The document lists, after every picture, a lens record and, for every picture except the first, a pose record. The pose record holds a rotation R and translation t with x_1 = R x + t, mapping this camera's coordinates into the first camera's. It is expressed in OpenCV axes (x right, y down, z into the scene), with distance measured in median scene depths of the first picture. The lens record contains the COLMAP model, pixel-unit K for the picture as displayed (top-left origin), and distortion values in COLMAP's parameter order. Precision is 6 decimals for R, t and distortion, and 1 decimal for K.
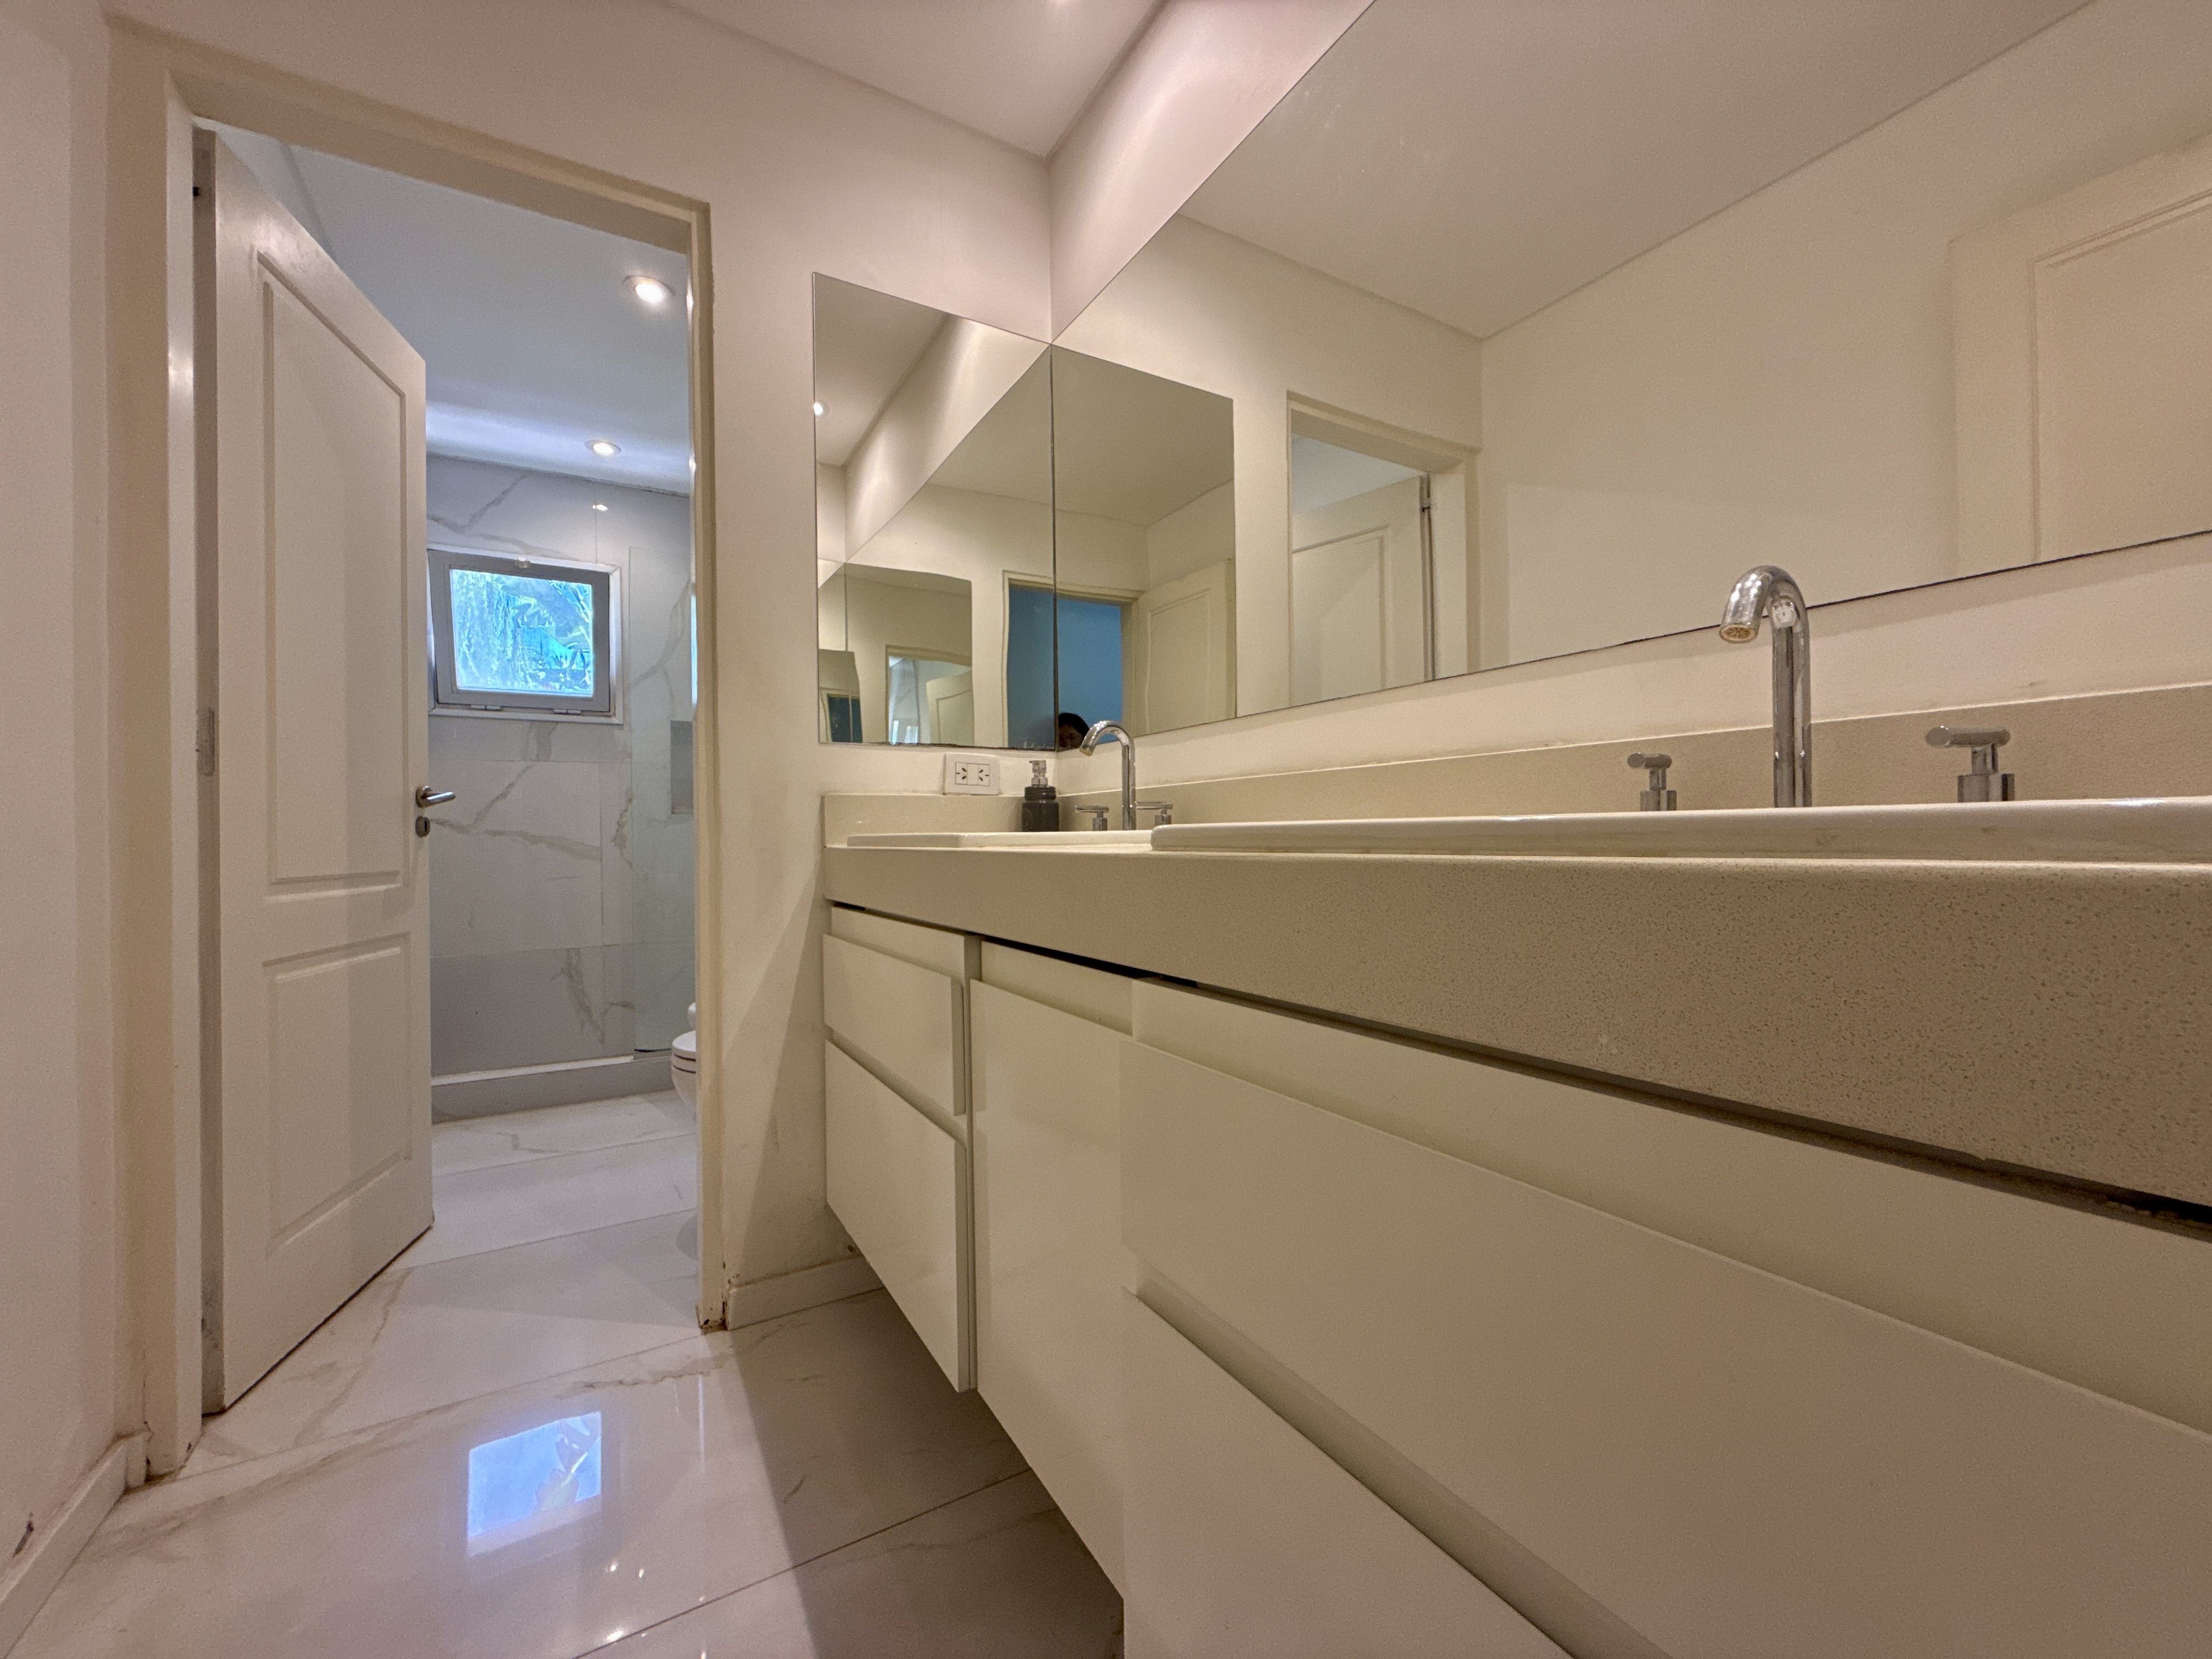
lens RADIAL K [[880.6, 0, 1108.8], [0, 880.6, 831.3], [0, 0, 1]] dist [0.001115, 0.000618]
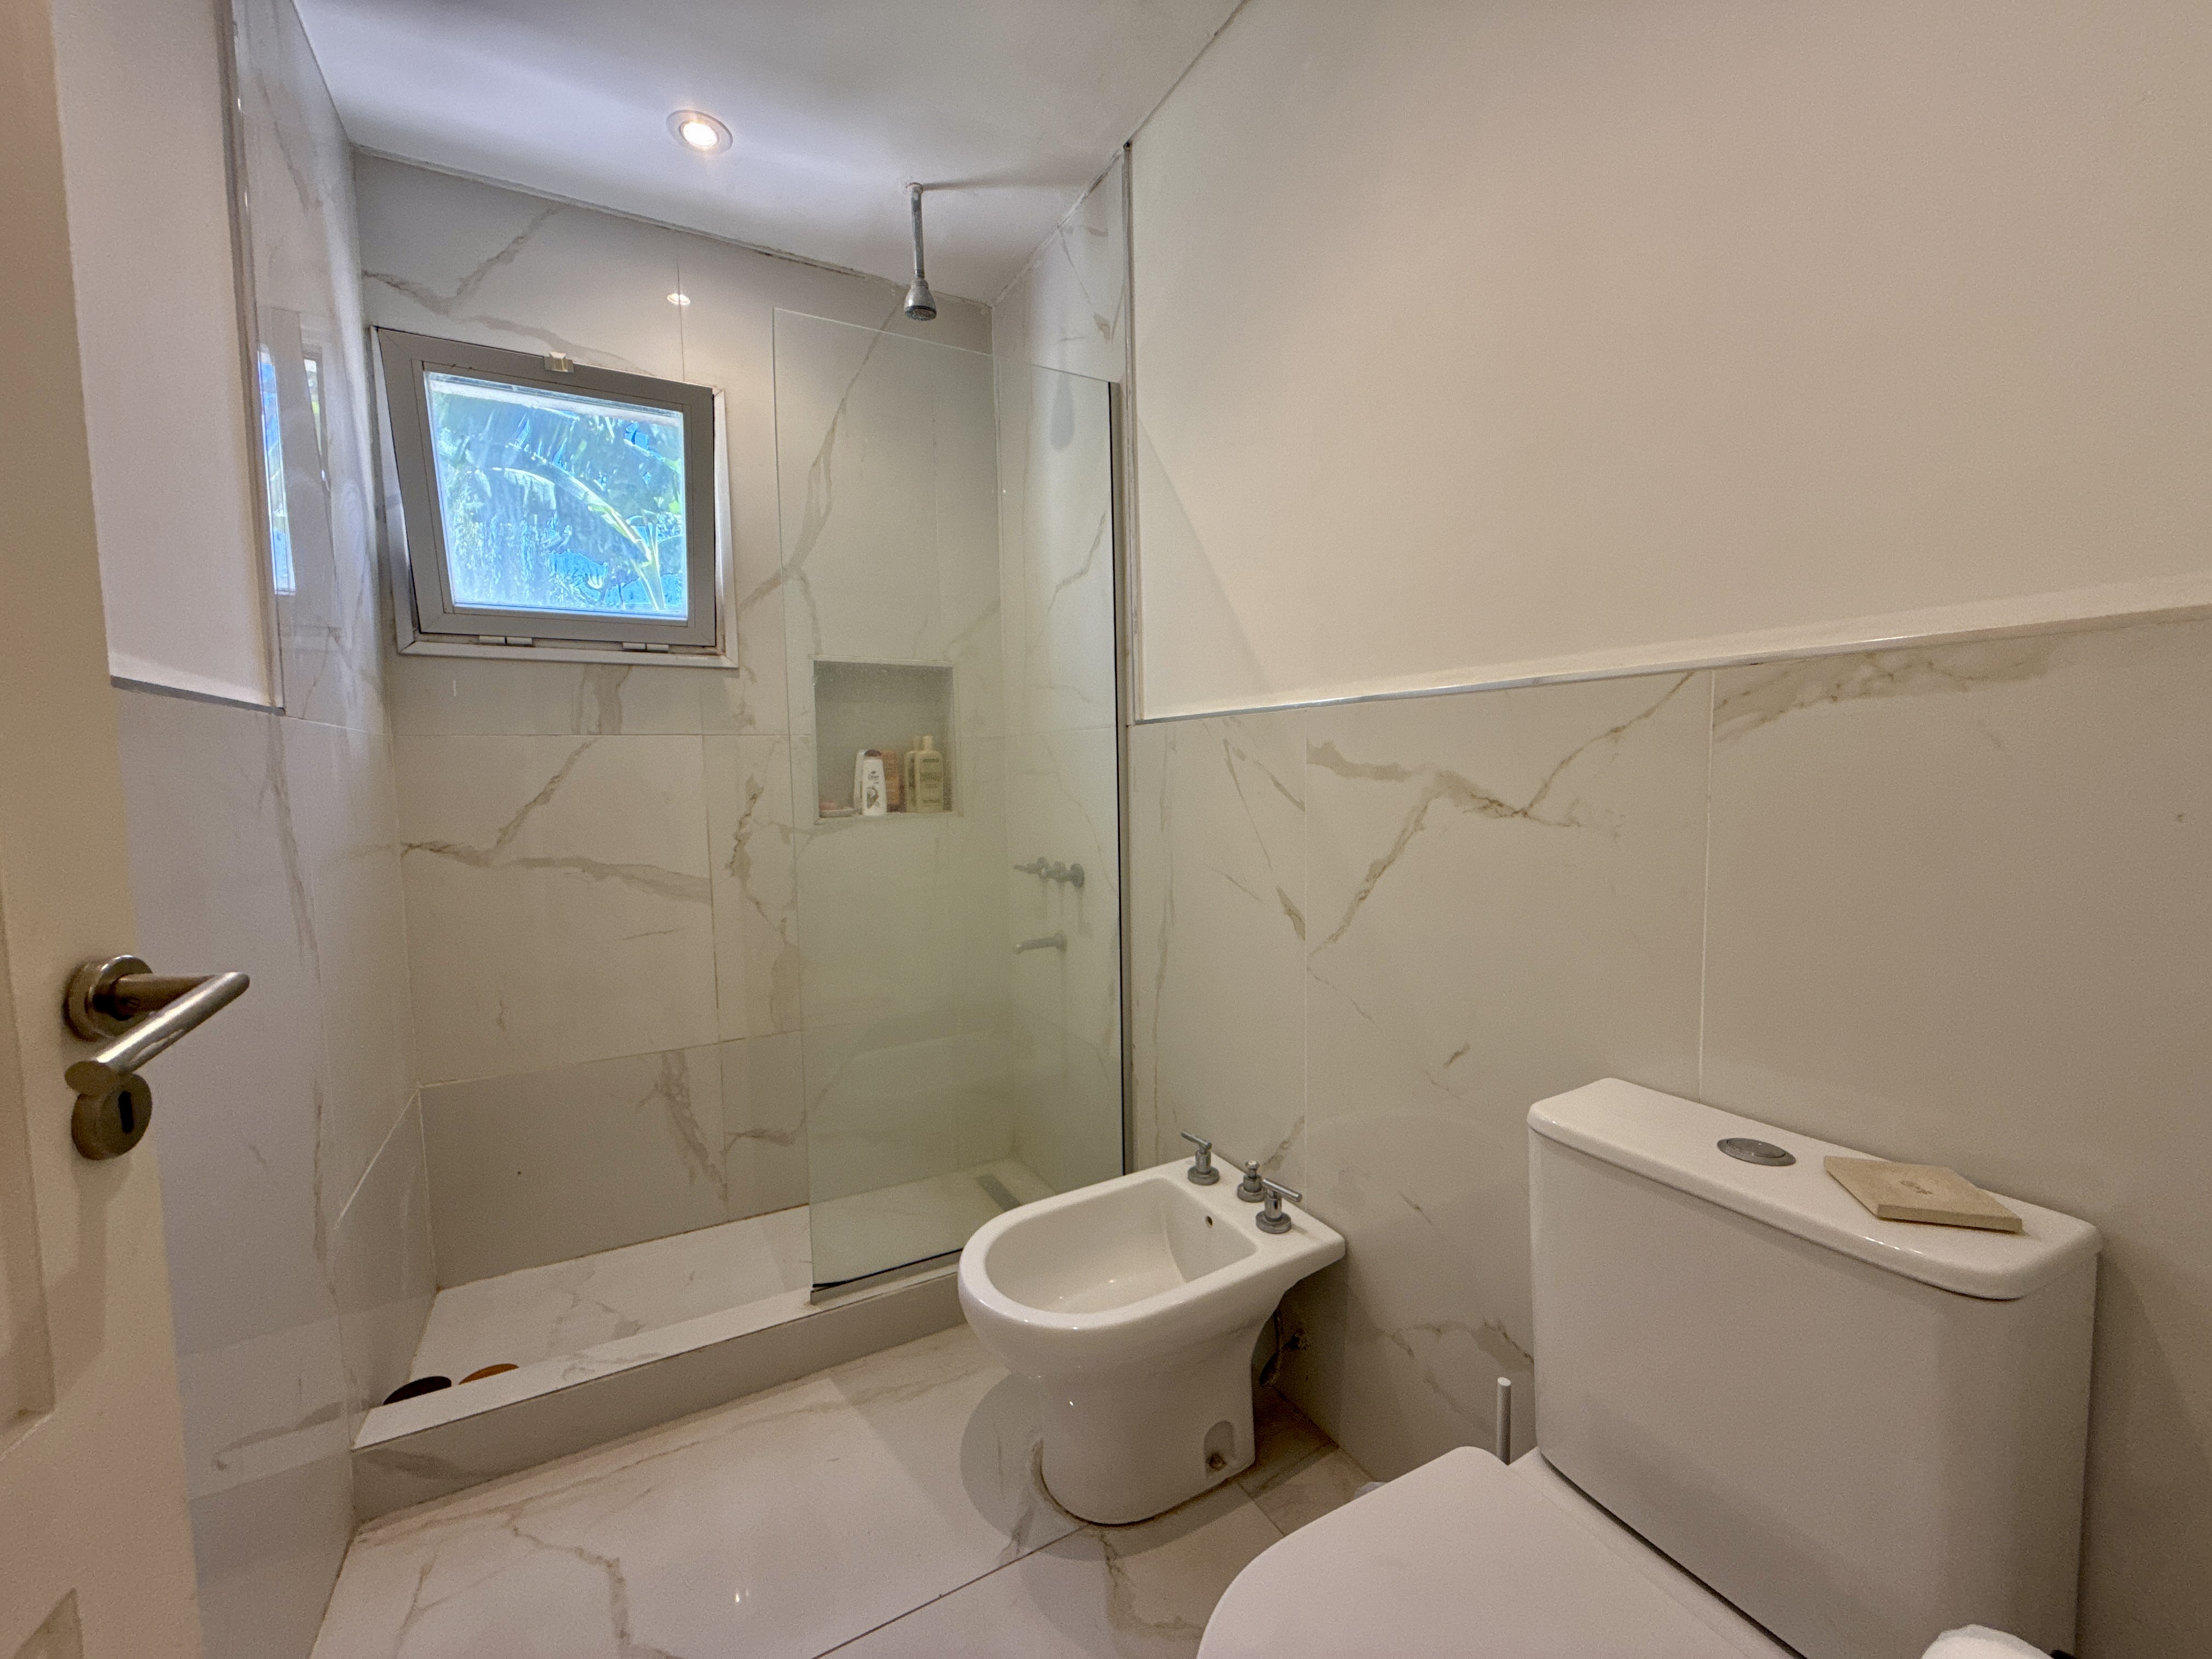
lens RADIAL K [[880.6, 0, 1102.6], [0, 880.6, 829.8], [0, 0, 1]] dist [0.001115, 0.000618]
pose [[0.999628, -0.002669, -0.027151, -0.303569], [0.004647, 0.997318, 0.073046, -0.057630], [0.026883, -0.073145, 0.996959, 0.429541]]
